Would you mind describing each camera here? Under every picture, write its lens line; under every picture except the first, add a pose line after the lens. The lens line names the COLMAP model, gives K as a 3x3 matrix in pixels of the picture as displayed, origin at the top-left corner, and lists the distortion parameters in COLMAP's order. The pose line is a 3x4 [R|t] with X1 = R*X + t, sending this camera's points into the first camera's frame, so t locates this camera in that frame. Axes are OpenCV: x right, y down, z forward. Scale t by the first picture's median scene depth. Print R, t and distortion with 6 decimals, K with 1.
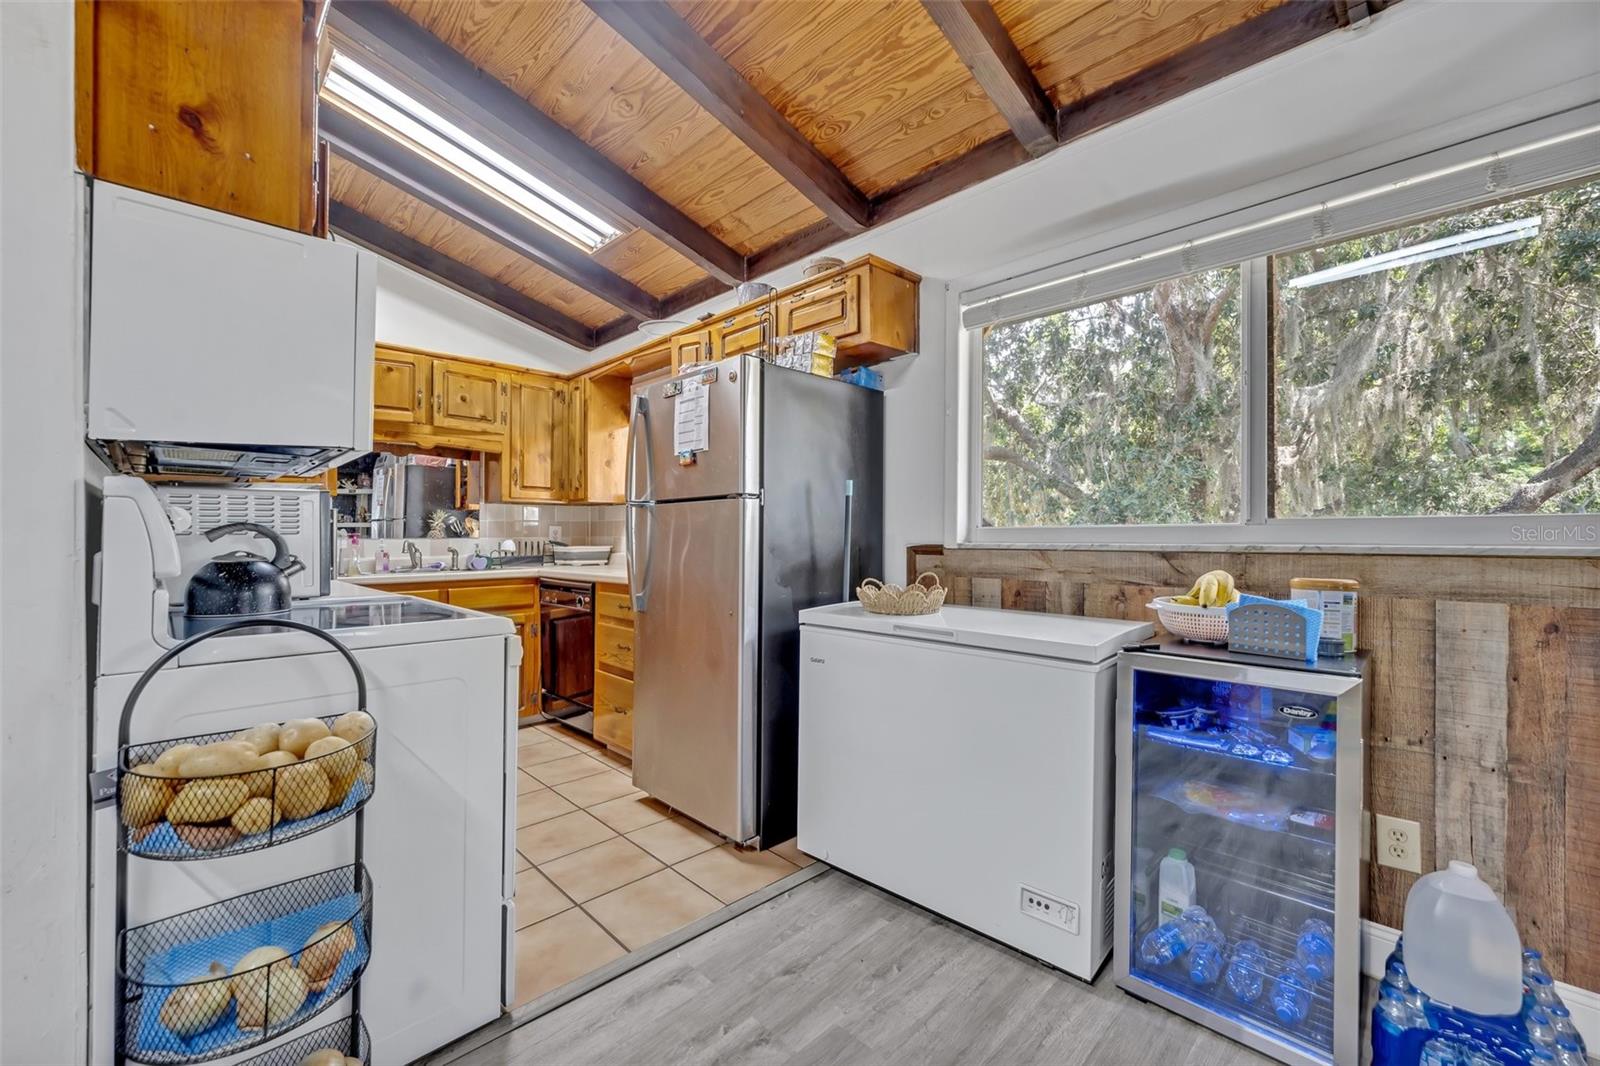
lens RADIAL K [[645.5, 0, 798.4], [0, 645.5, 530.7], [0, 0, 1]] dist [-0.001431, -0.000126]
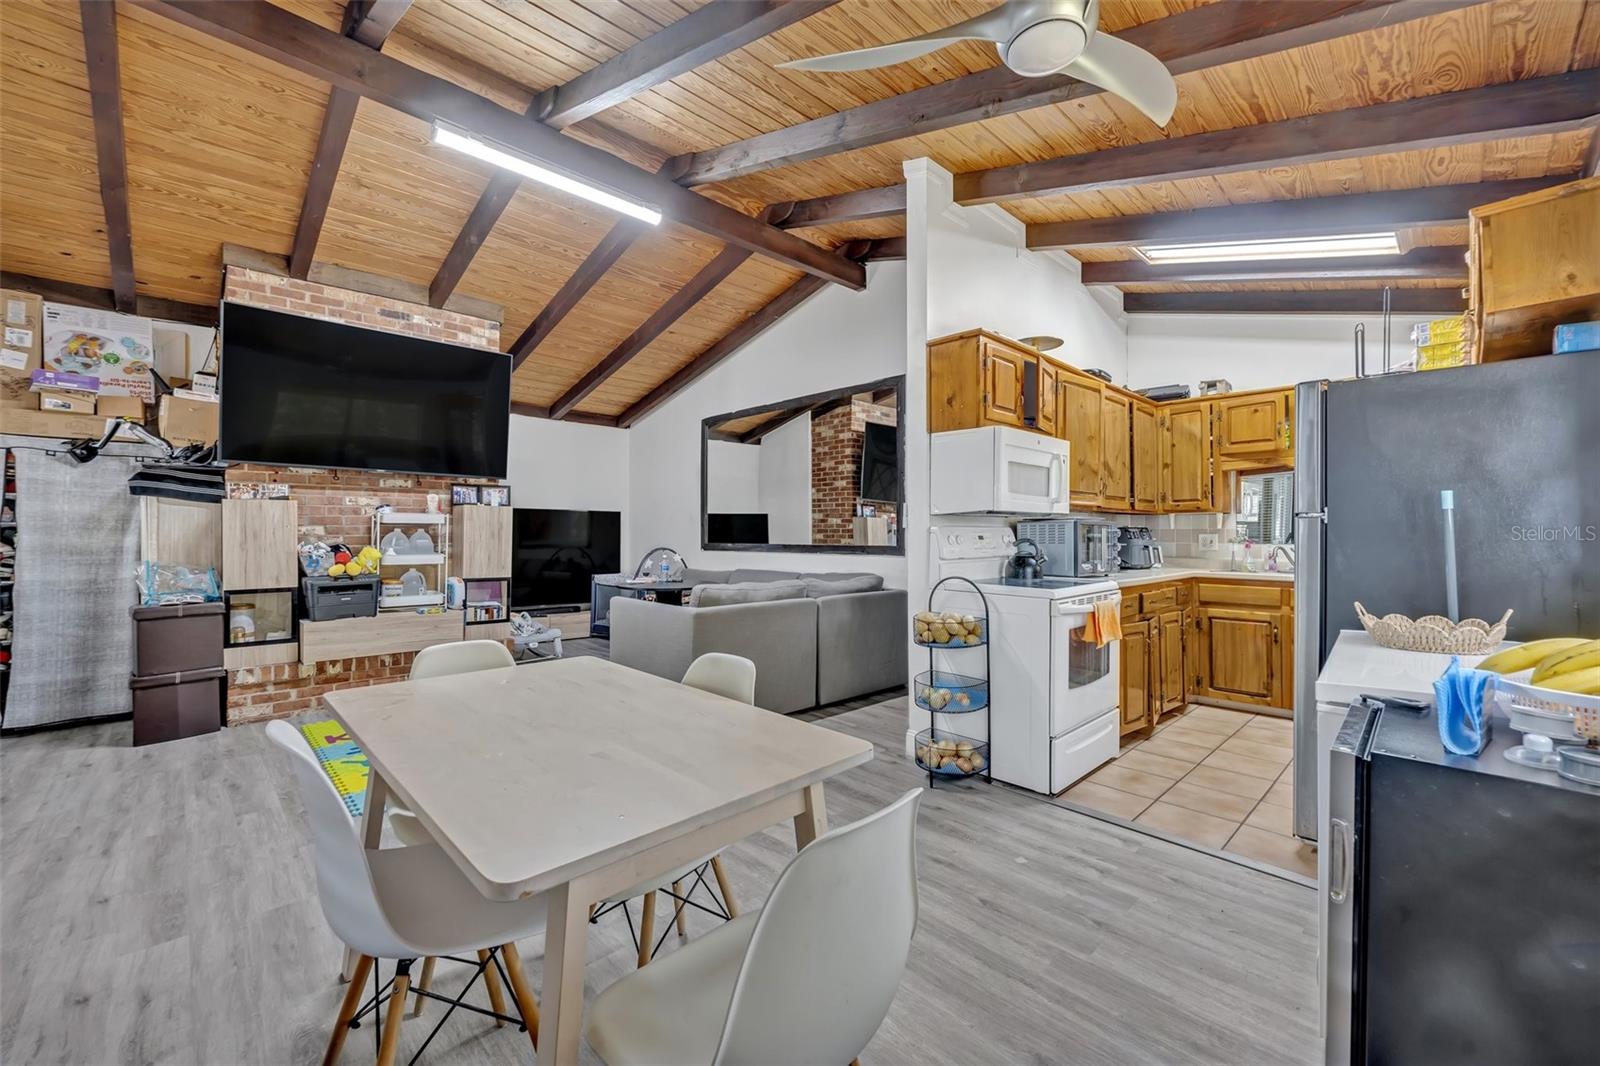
lens RADIAL K [[645.5, 0, 798.3], [0, 645.5, 533.1], [0, 0, 1]] dist [-0.001431, -0.000126]
pose [[-0.012214, 0.003777, -0.999918, 1.350613], [0.007719, 0.999963, 0.003683, -0.046924], [0.999896, -0.007673, -0.012243, 0.245815]]
